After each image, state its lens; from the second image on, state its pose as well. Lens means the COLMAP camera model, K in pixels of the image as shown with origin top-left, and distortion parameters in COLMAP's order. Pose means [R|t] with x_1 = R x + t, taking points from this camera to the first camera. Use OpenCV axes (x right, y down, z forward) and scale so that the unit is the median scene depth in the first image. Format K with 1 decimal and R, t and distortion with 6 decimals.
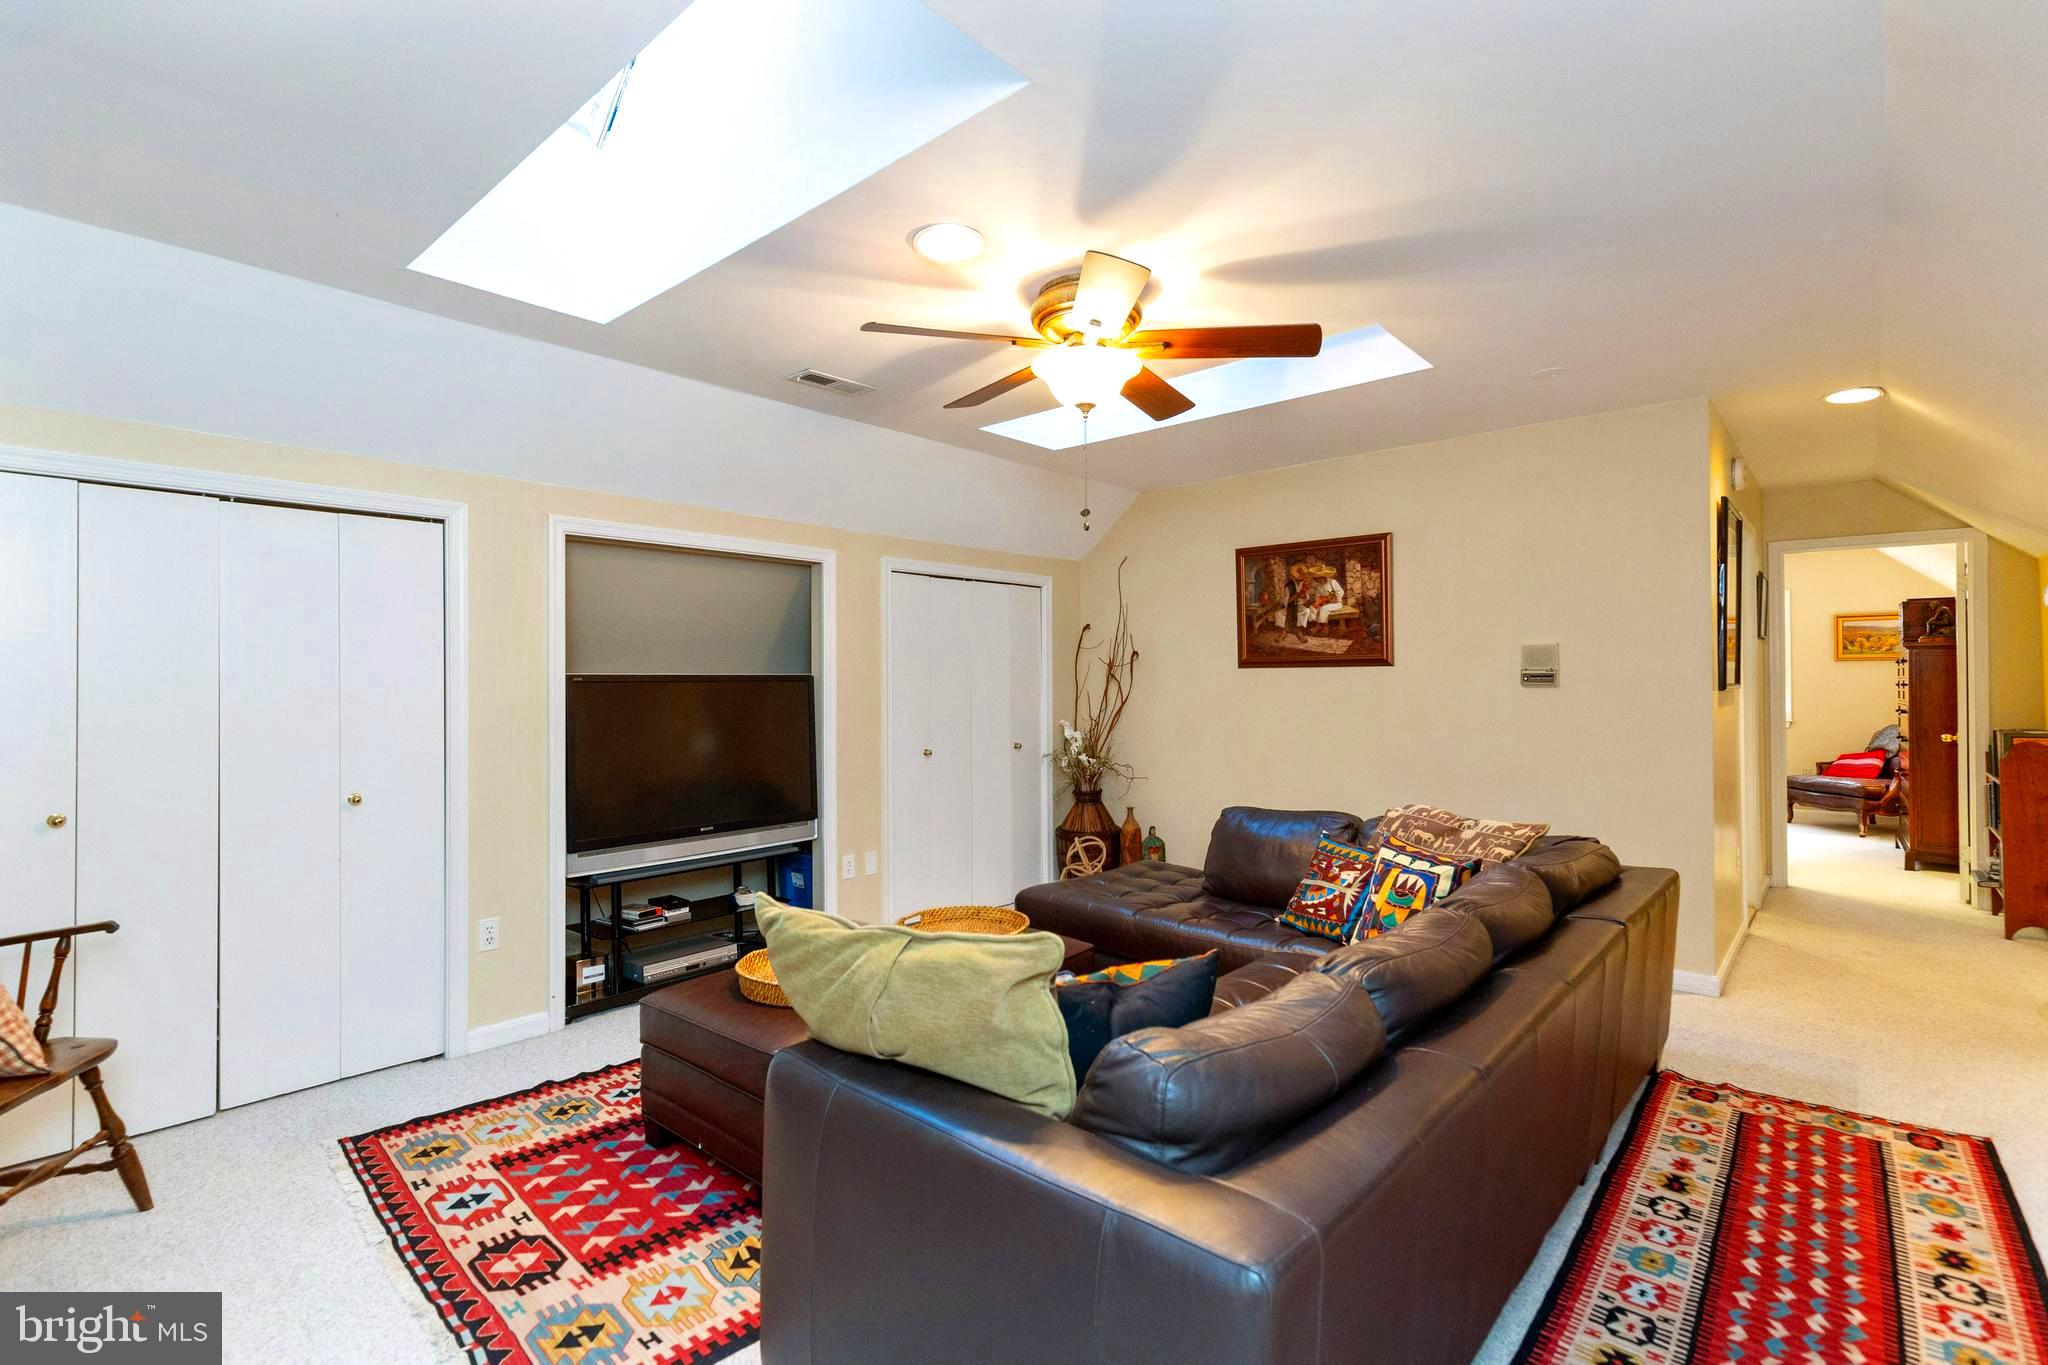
lens RADIAL K [[934.1, 0, 1063.6], [0, 934.1, 668.5], [0, 0, 1]] dist [-0.002046, -0.000843]
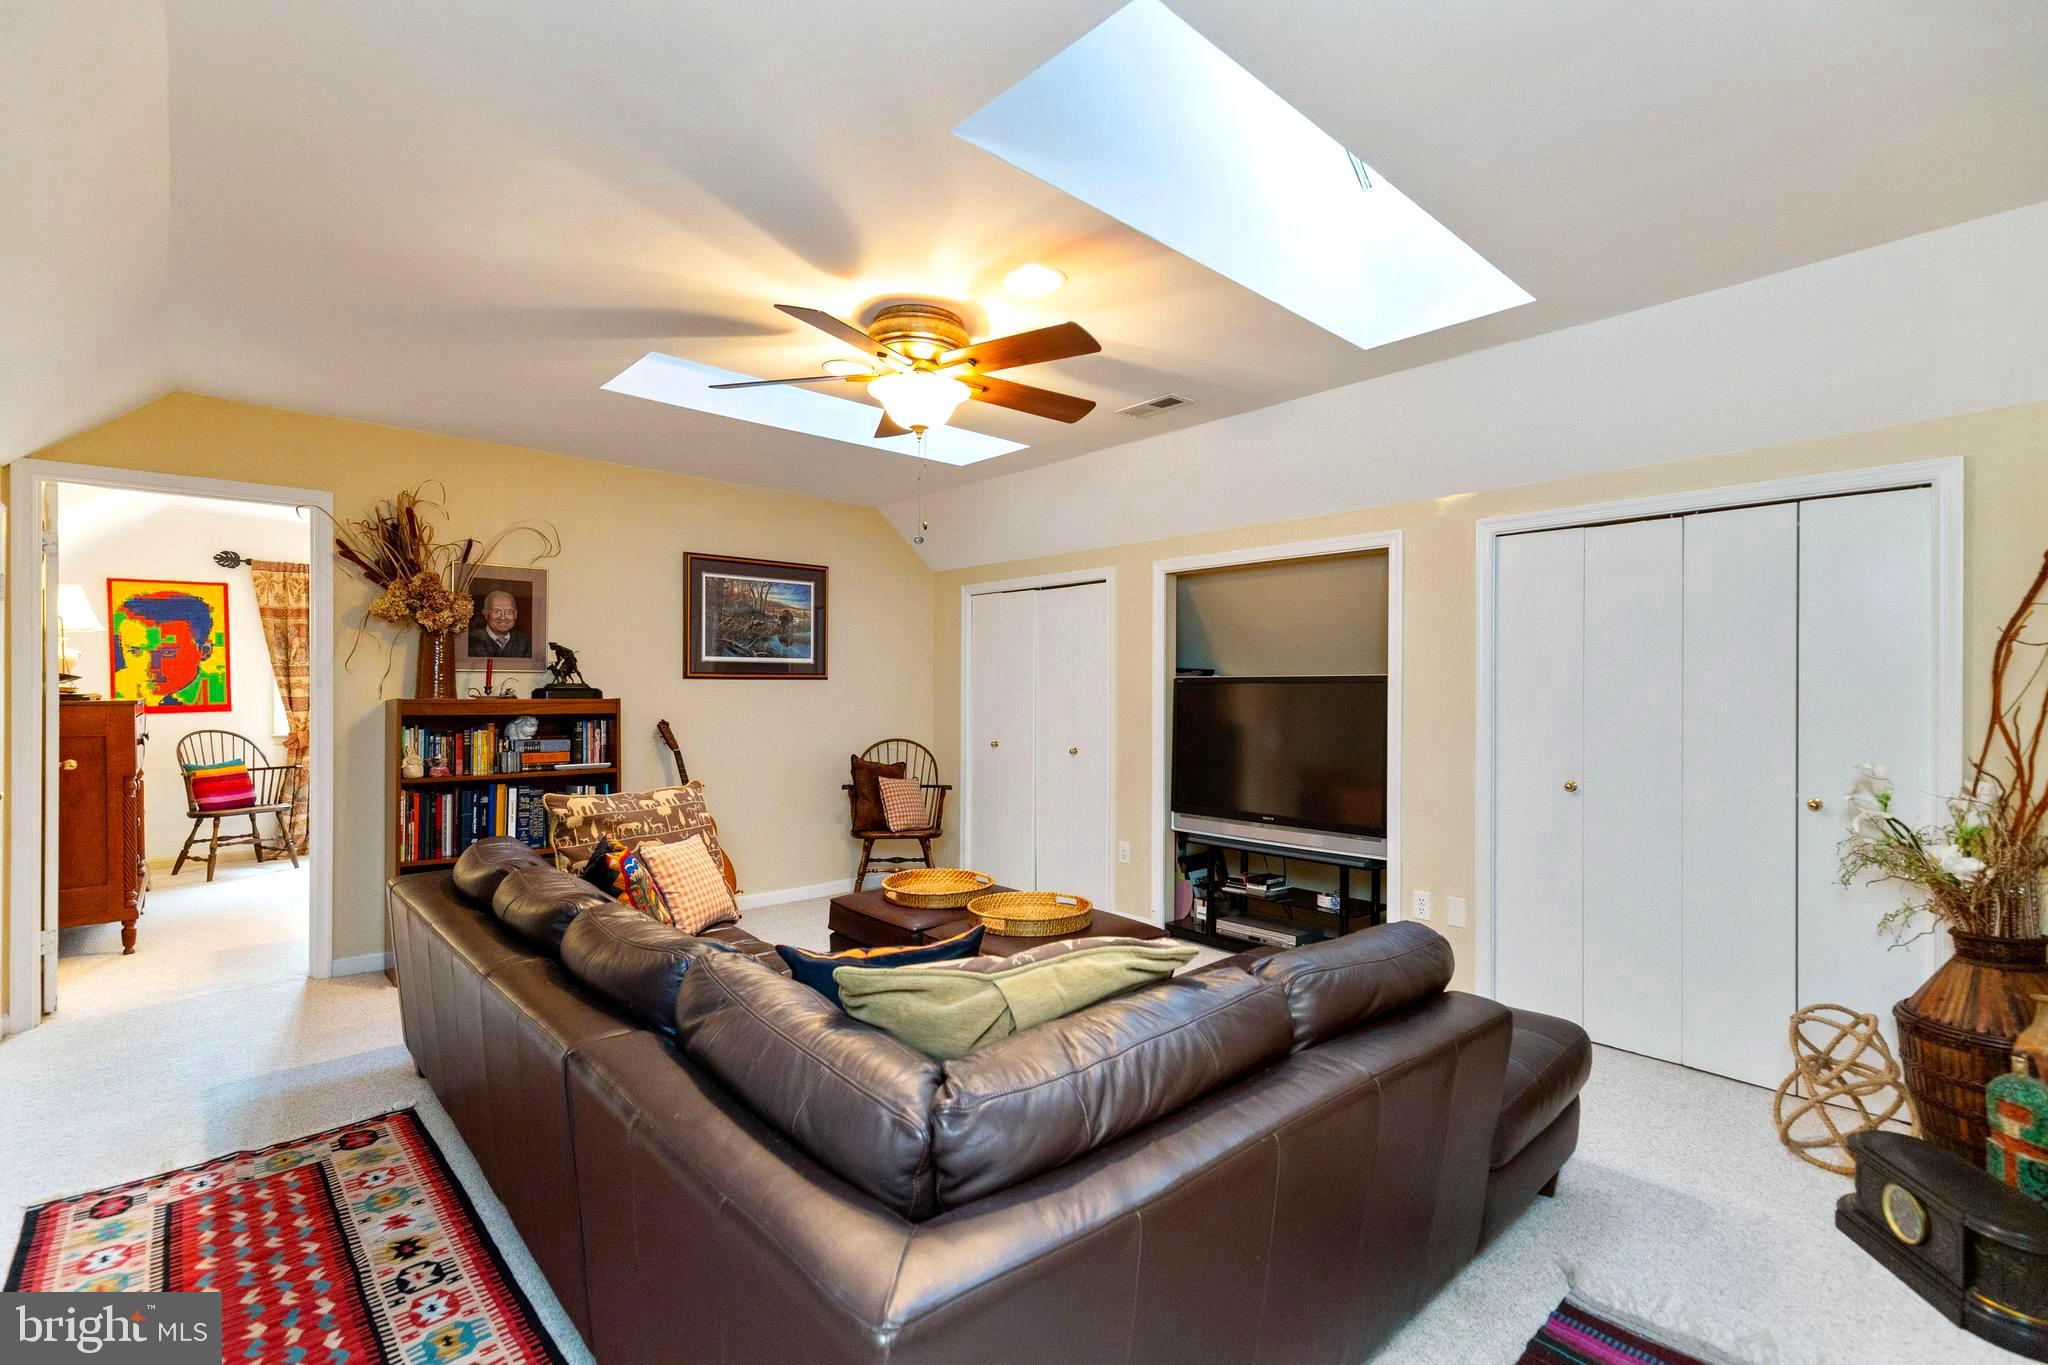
lens RADIAL K [[936.0, 0, 1019.8], [0, 936.0, 717.6], [0, 0, 1]] dist [0.003774, 0.000204]
pose [[-0.128694, 0.037611, -0.990971, 1.491968], [0.018000, 0.999204, 0.035586, 0.017895], [0.991521, -0.013258, -0.129268, 1.739473]]
